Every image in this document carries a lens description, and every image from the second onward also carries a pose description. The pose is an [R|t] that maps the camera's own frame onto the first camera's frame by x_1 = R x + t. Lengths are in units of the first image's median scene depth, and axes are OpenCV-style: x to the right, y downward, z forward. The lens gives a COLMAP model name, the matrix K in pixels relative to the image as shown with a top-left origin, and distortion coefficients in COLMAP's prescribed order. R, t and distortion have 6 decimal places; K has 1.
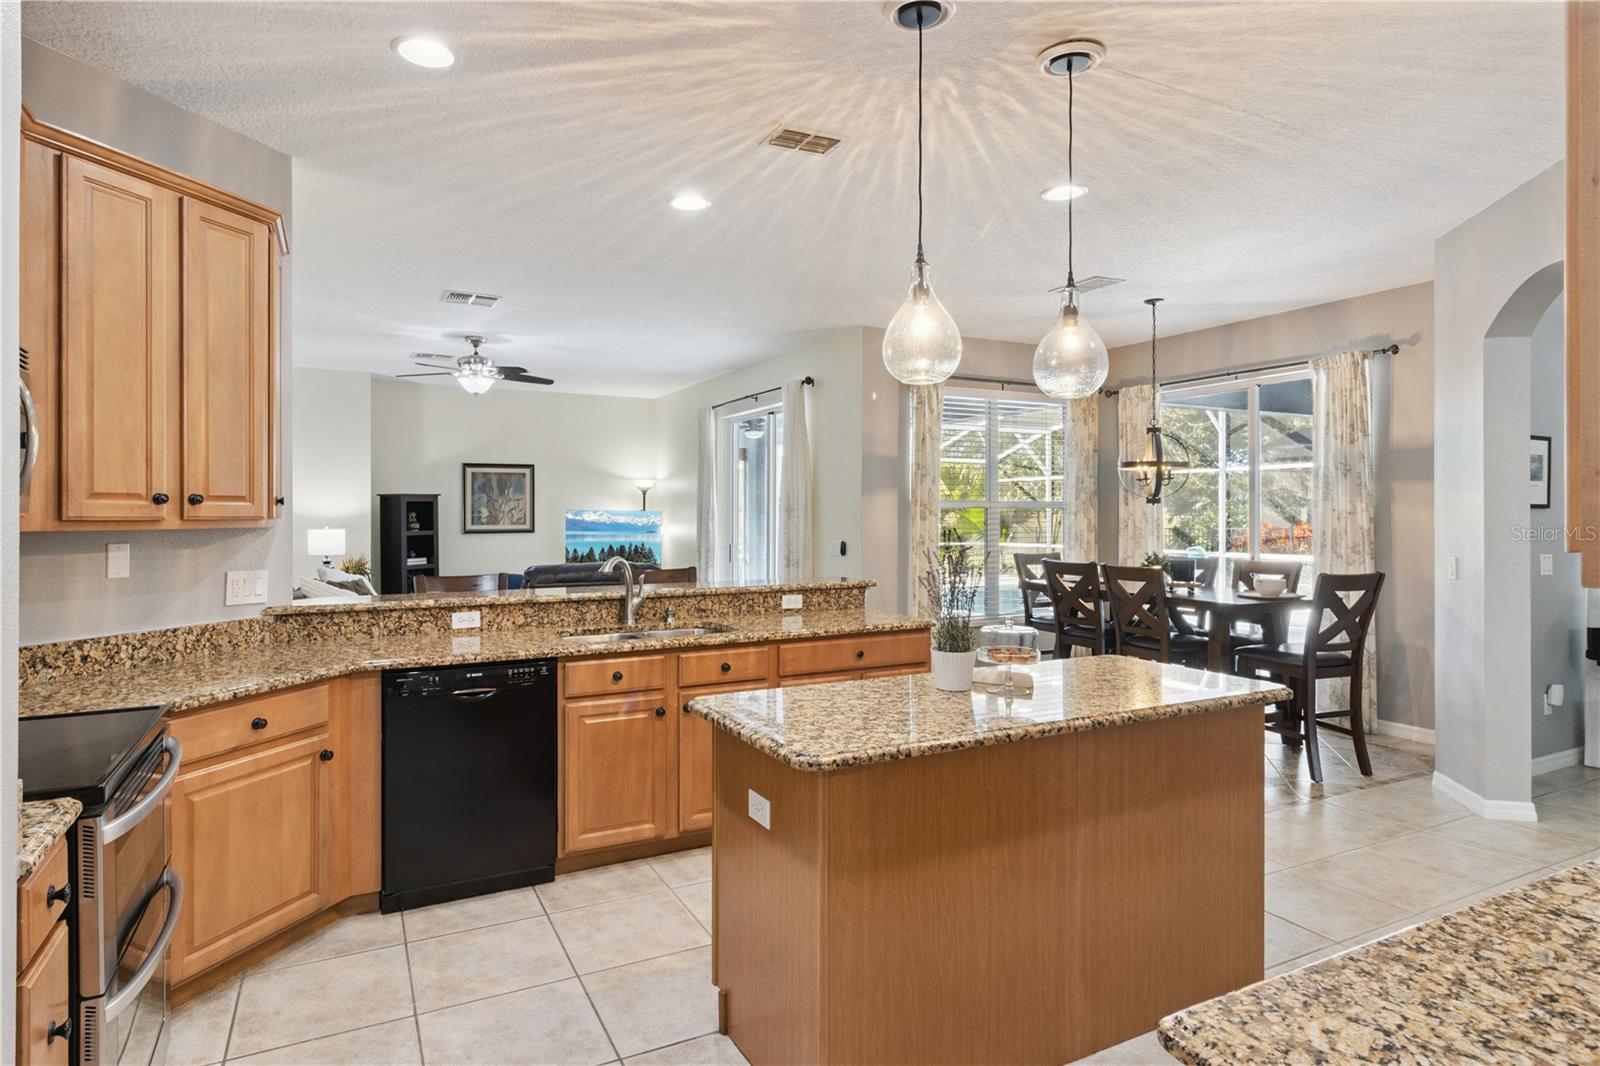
lens RADIAL K [[878.2, 0, 782.6], [0, 878.2, 513.9], [0, 0, 1]] dist [0.000410, -0.000095]
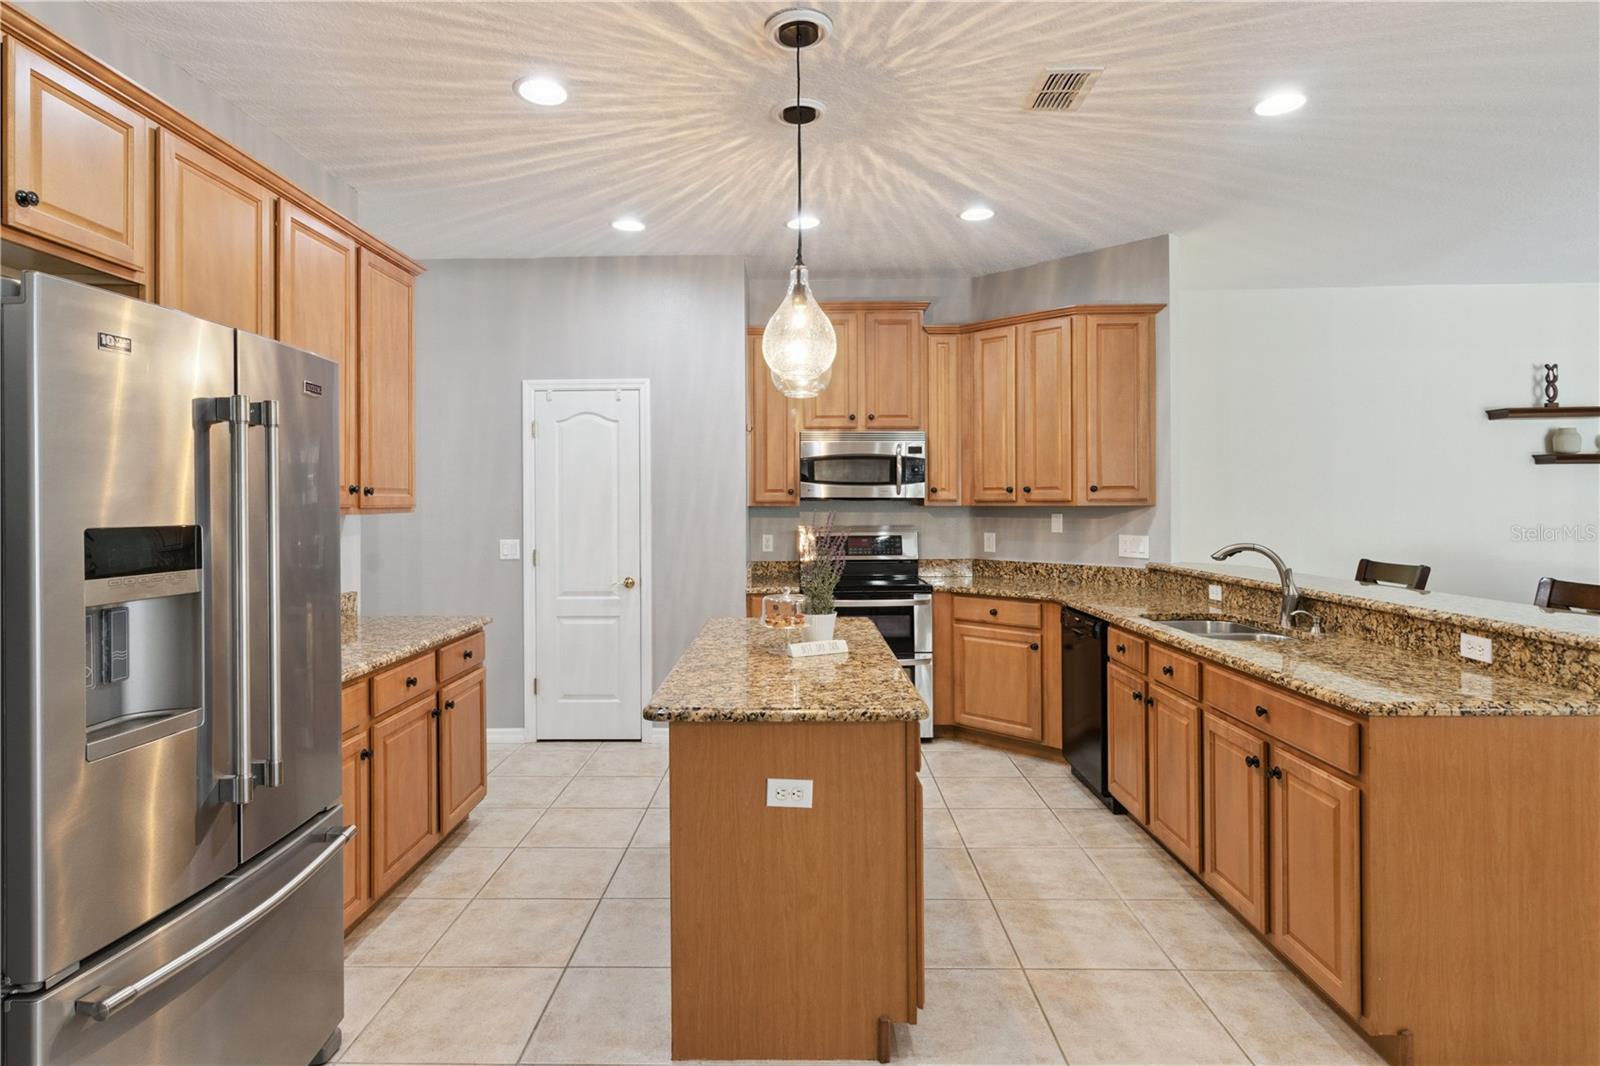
lens RADIAL K [[876.8, 0, 776.6], [0, 876.8, 500.2], [0, 0, 1]] dist [0.001133, -0.000446]
pose [[-0.477672, 0.002473, -0.878535, 0.565241], [0.006164, 0.999981, -0.000536, 0.001609], [0.878517, -0.005671, -0.477678, 0.681603]]
